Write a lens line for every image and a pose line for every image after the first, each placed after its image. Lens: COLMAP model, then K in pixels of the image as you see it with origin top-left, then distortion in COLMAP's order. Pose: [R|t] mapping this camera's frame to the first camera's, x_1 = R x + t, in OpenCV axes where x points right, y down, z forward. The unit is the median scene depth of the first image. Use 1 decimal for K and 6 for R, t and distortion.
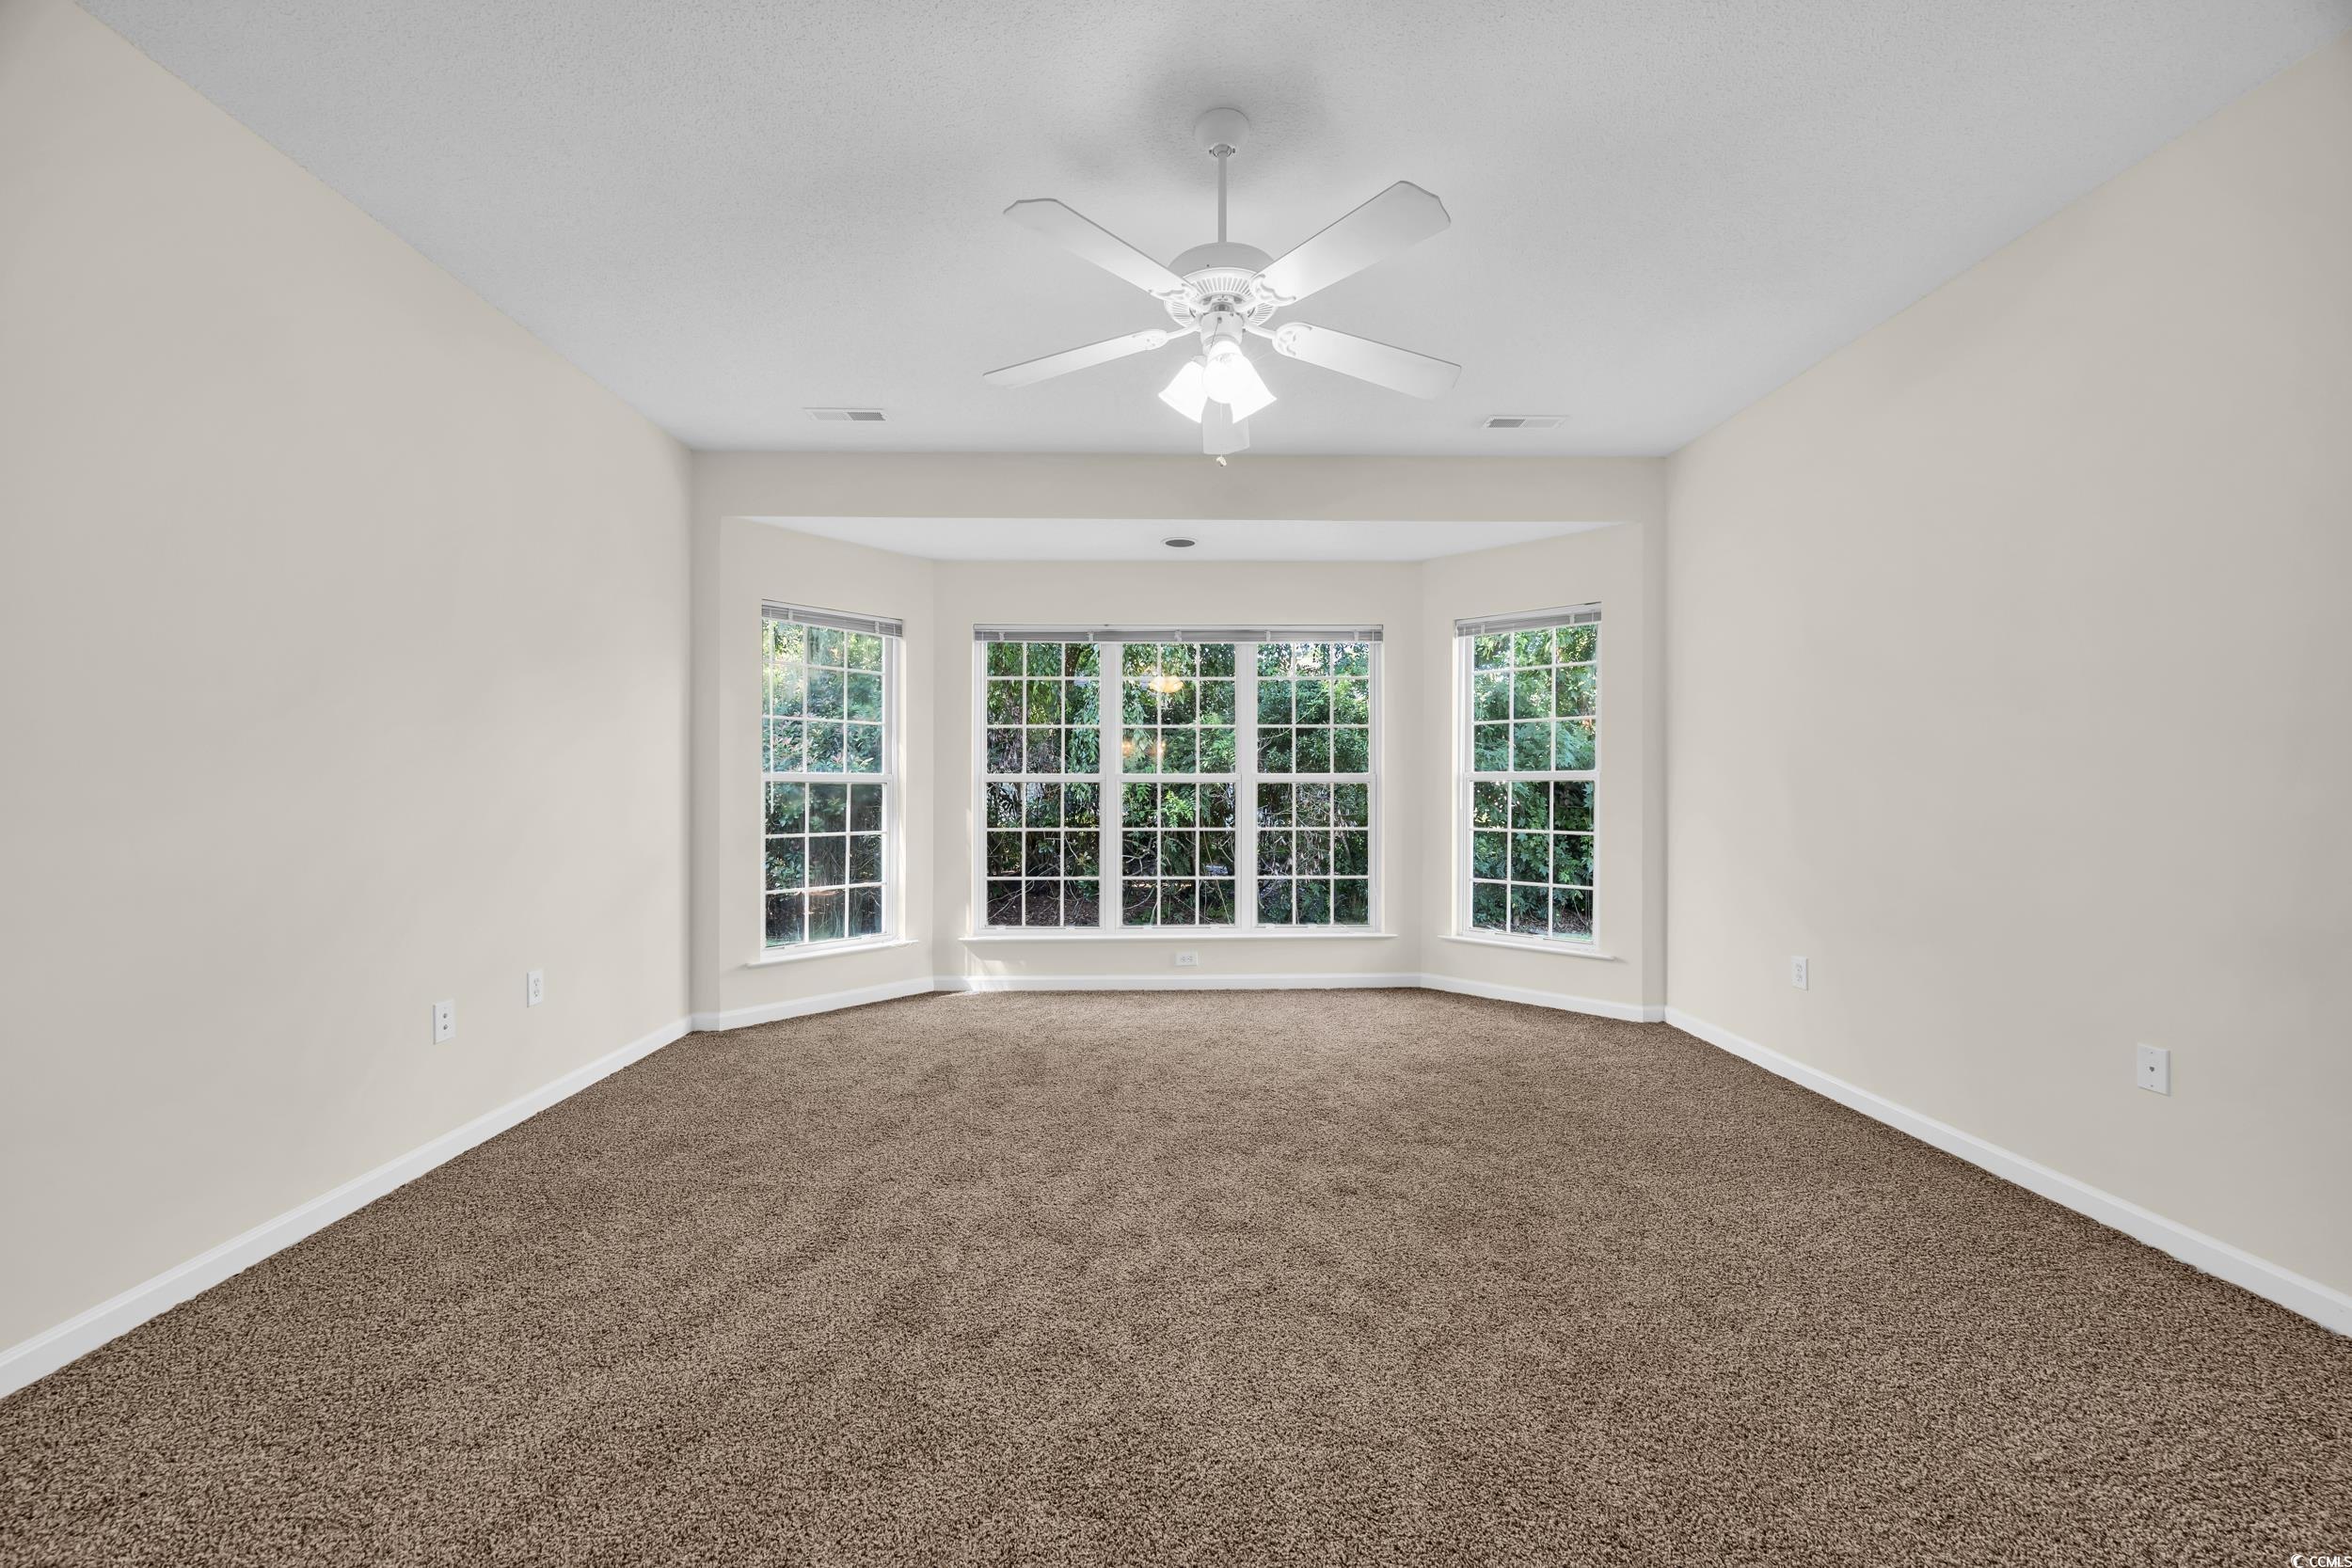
lens RADIAL K [[944.3, 0, 1177.8], [0, 944.3, 795.7], [0, 0, 1]] dist [0.001546, 0.000200]
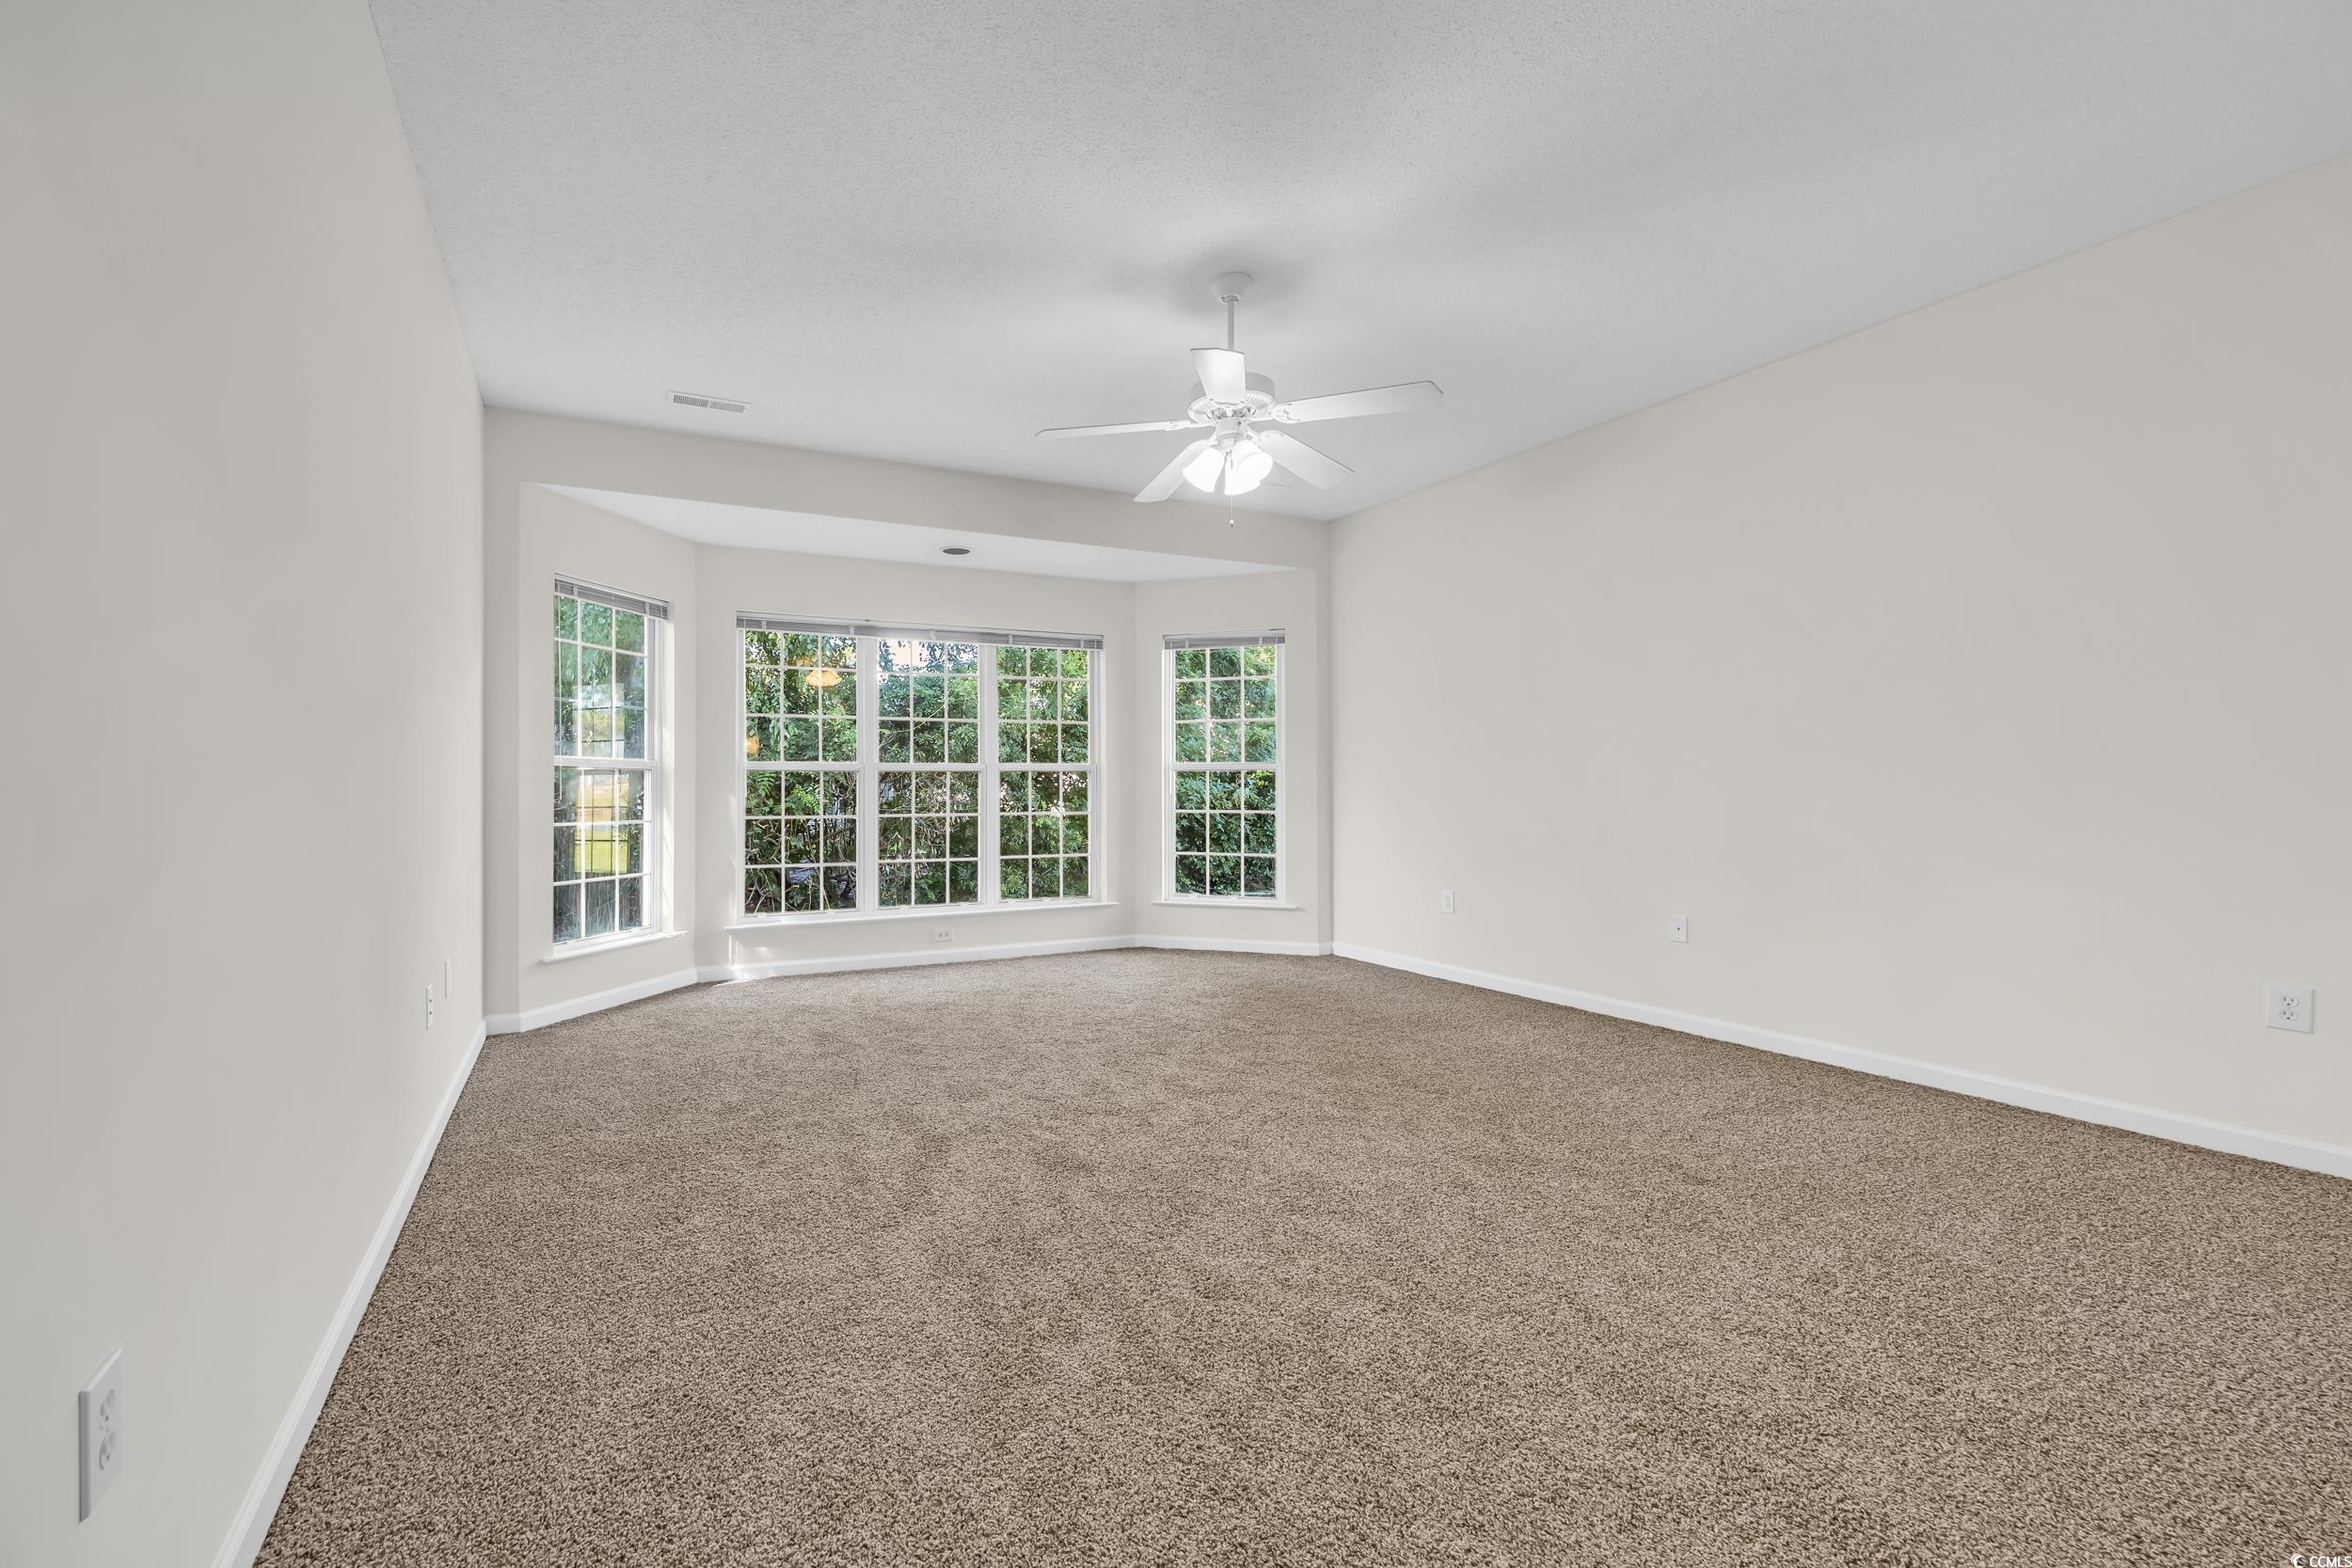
lens RADIAL K [[900.3, 0, 1172.9], [0, 900.3, 788.0], [0, 0, 1]] dist [0.004059, 0.000219]
pose [[0.916192, -0.005718, 0.400698, -0.187945], [0.006804, 0.999976, -0.001286, 0.009890], [-0.400681, 0.003905, 0.916209, -0.056583]]
